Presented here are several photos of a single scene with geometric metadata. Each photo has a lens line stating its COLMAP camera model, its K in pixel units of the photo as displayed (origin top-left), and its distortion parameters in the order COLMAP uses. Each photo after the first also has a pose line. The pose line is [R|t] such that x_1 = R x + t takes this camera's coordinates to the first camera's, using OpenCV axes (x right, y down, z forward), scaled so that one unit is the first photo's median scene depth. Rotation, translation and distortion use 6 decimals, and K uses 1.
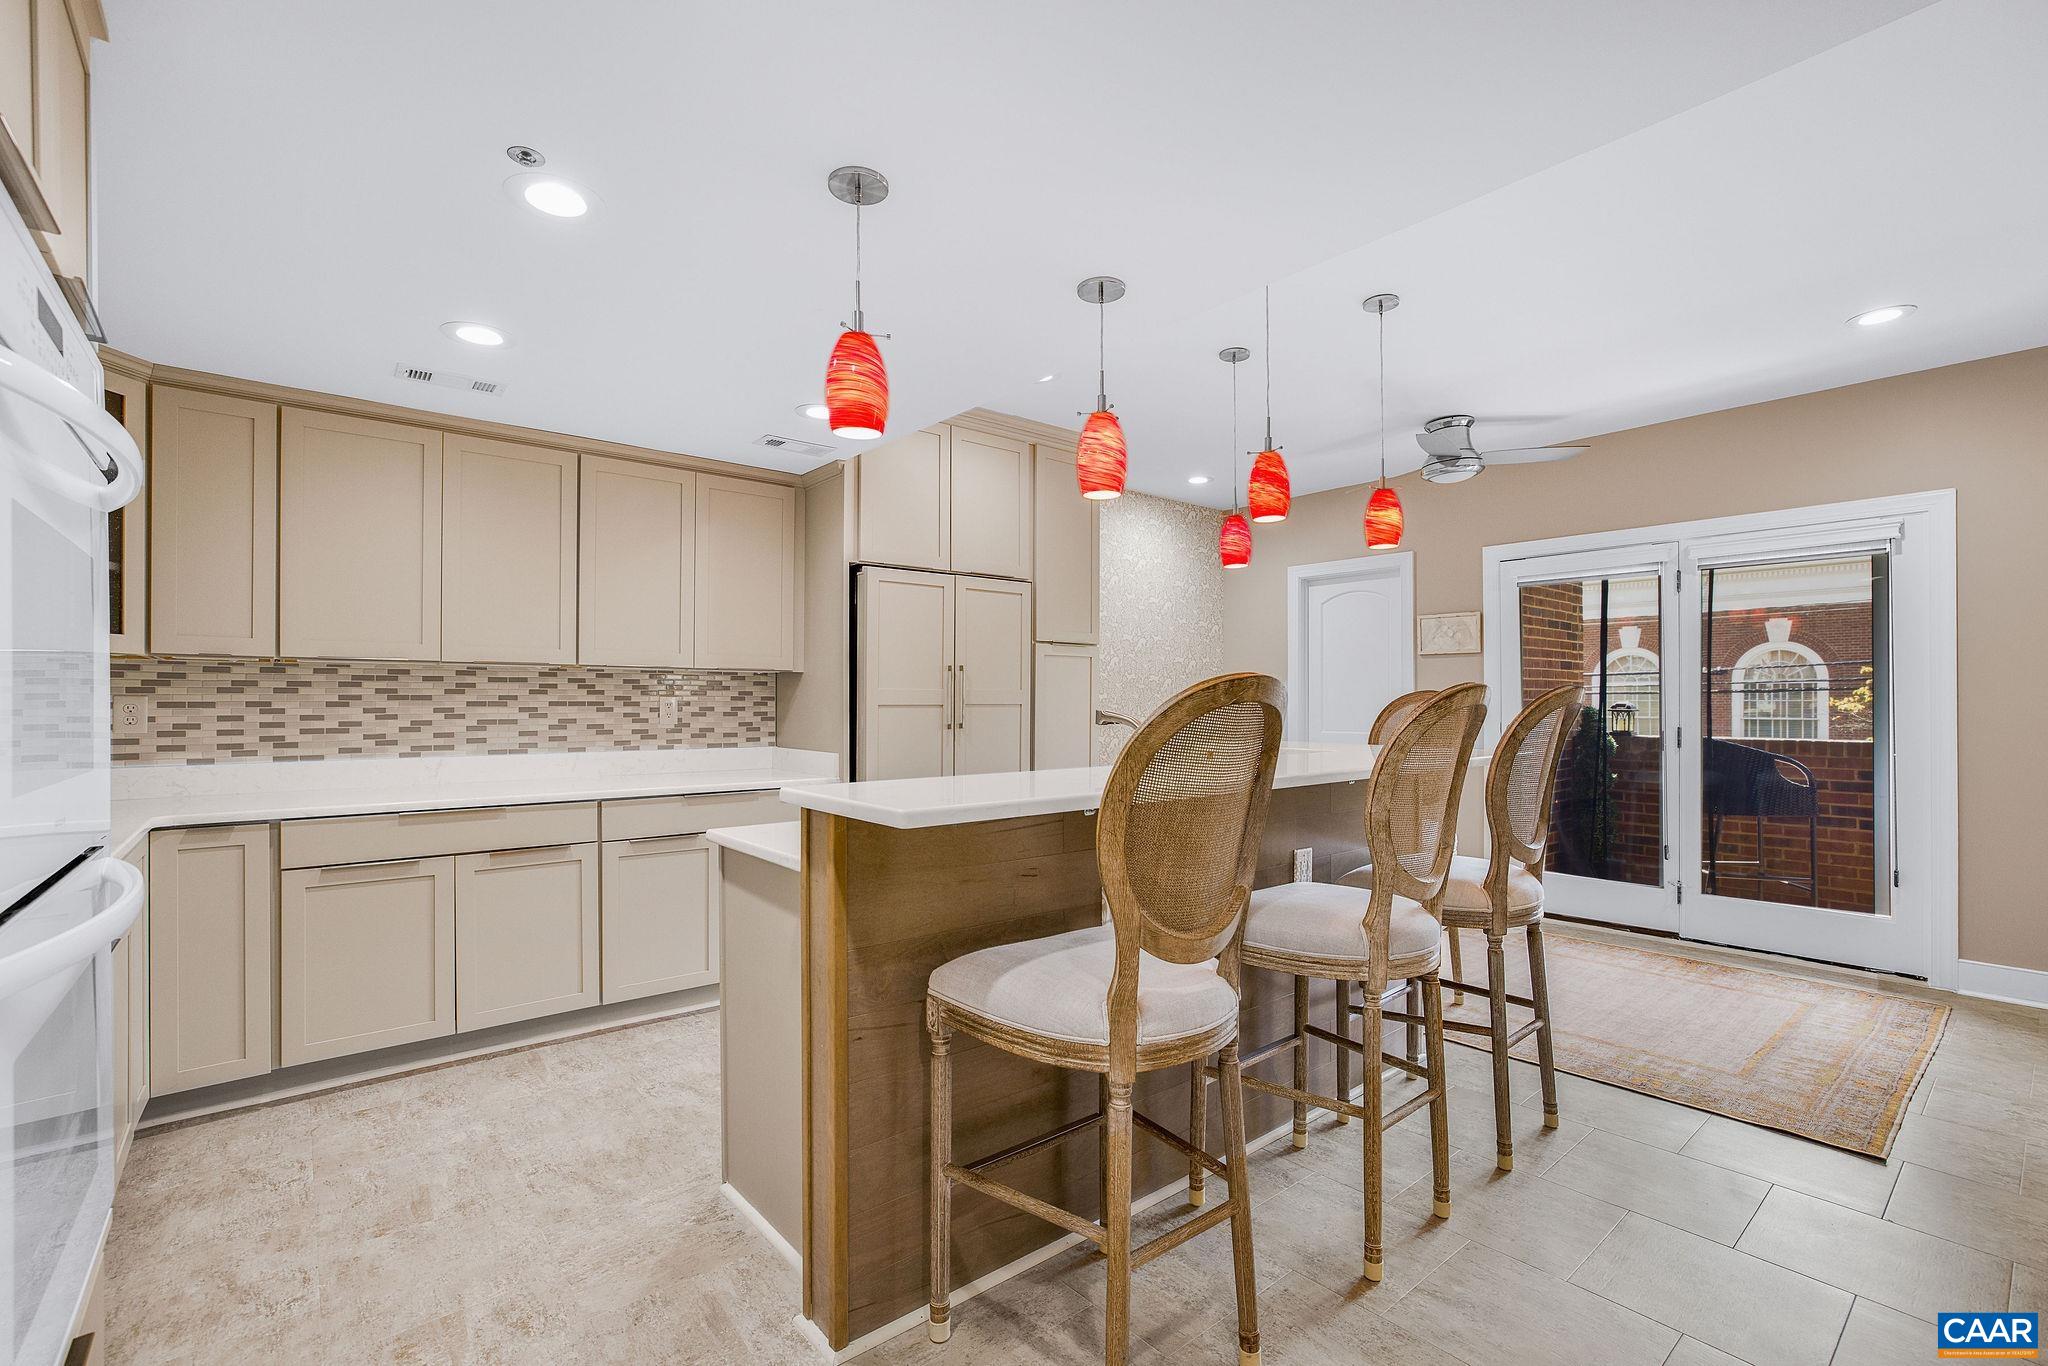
lens RADIAL K [[889.5, 0, 1025.0], [0, 889.5, 687.8], [0, 0, 1]] dist [0.000149, 0.000771]
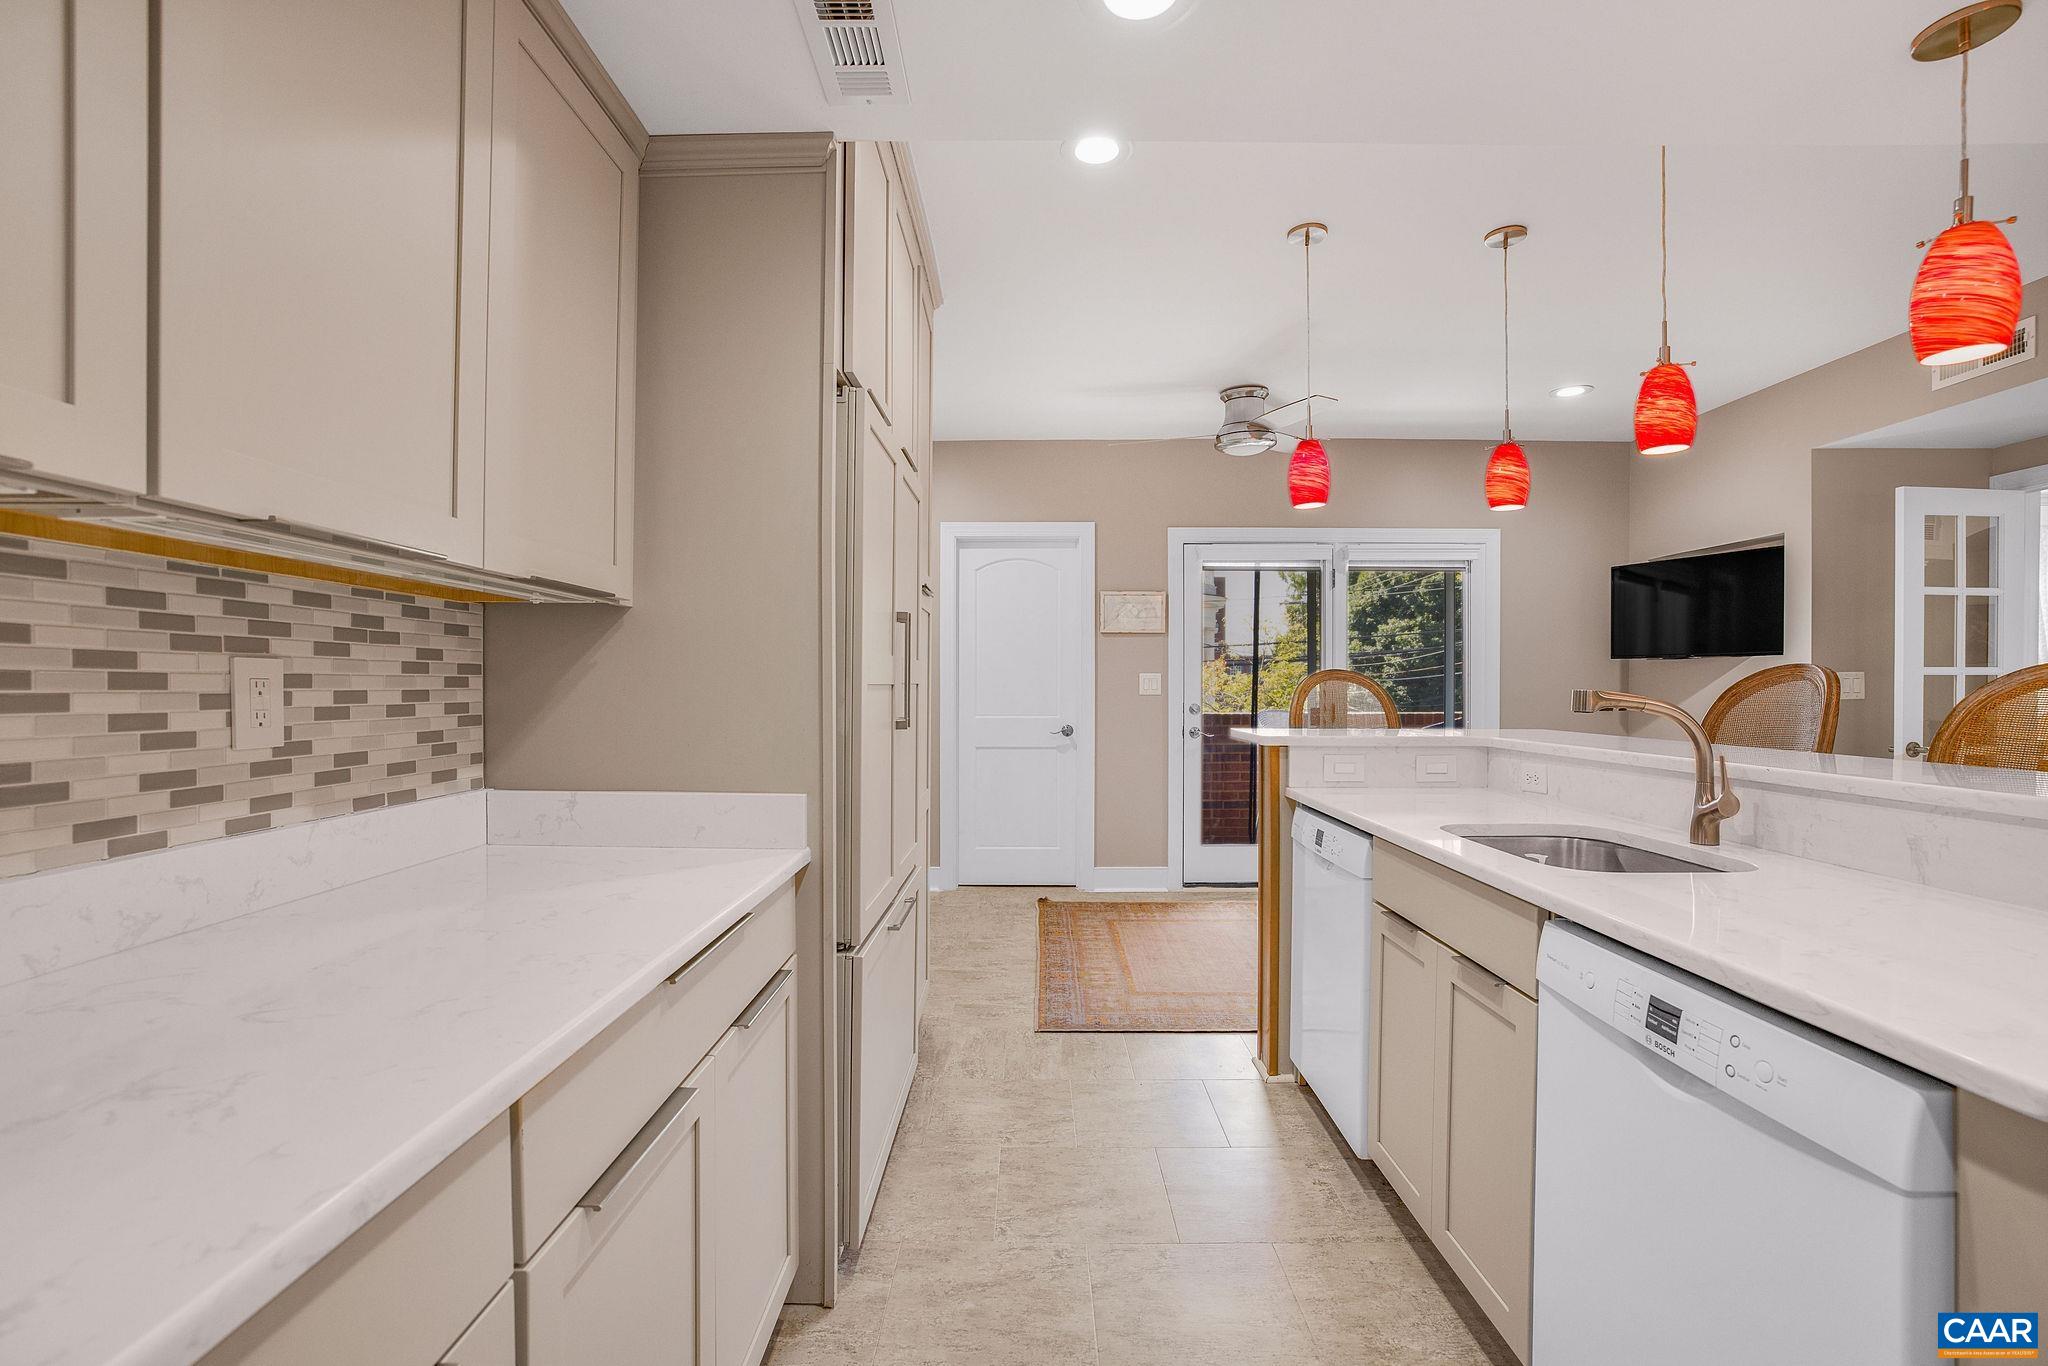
lens RADIAL K [[889.5, 0, 1013.3], [0, 889.5, 695.5], [0, 0, 1]] dist [0.000149, 0.000771]
pose [[0.651324, -0.009504, 0.758740, -0.473680], [-0.012502, 0.999651, 0.023254, 0.012891], [-0.758697, -0.024632, 0.650978, 0.620350]]
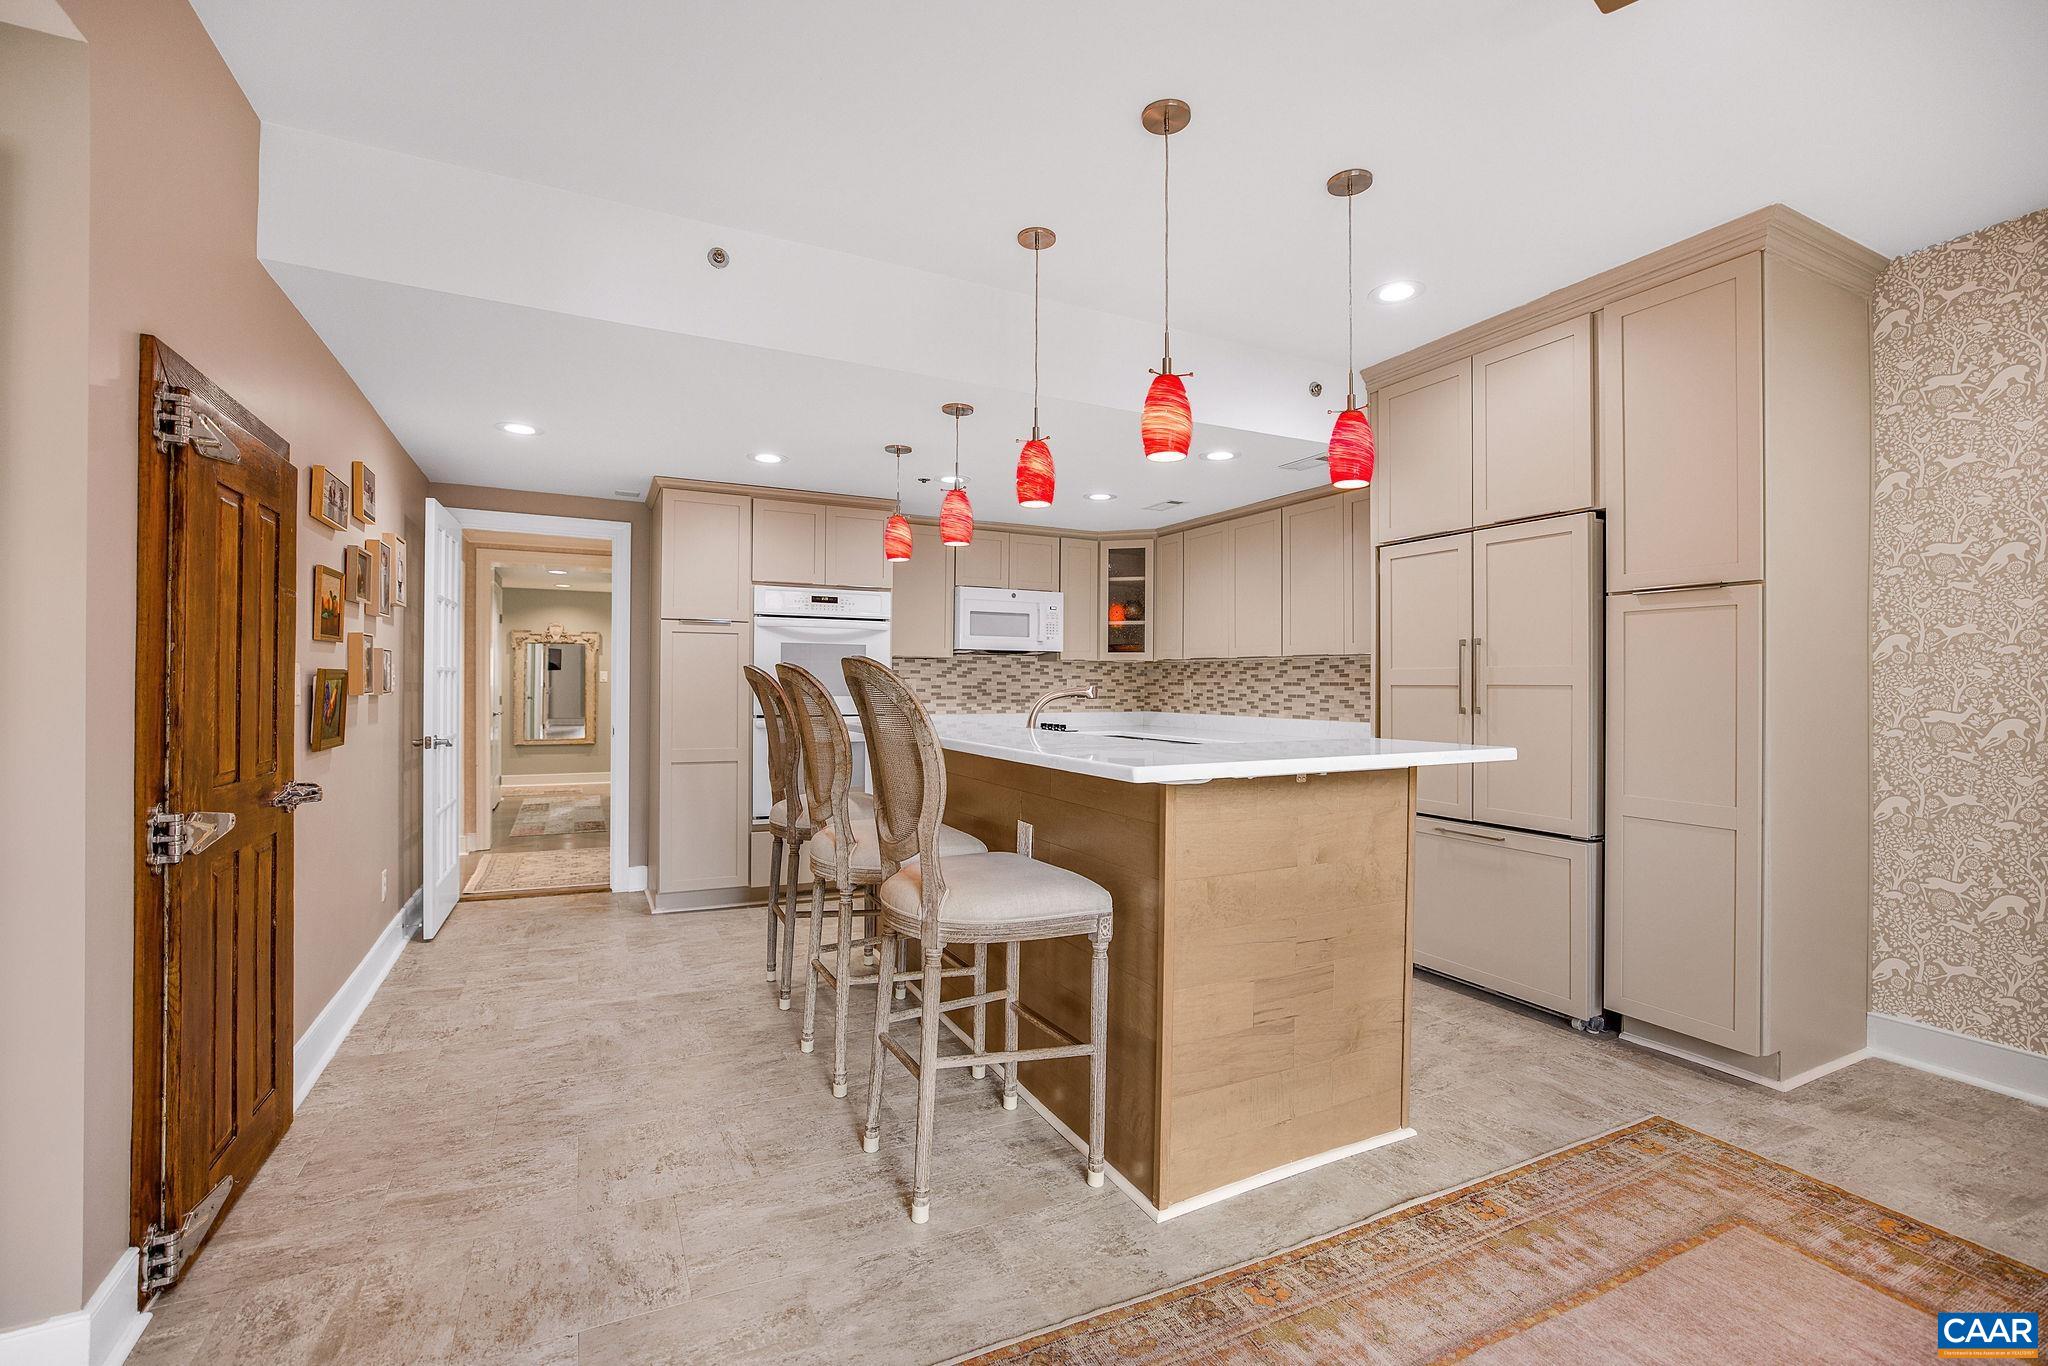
lens RADIAL K [[889.5, 0, 1020.9], [0, 889.5, 680.5], [0, 0, 1]] dist [0.000149, 0.000771]
pose [[-0.230672, -0.004166, -0.973023, 0.871321], [0.010713, 0.999919, -0.006820, 0.015846], [0.972973, -0.011997, -0.230609, 0.818974]]
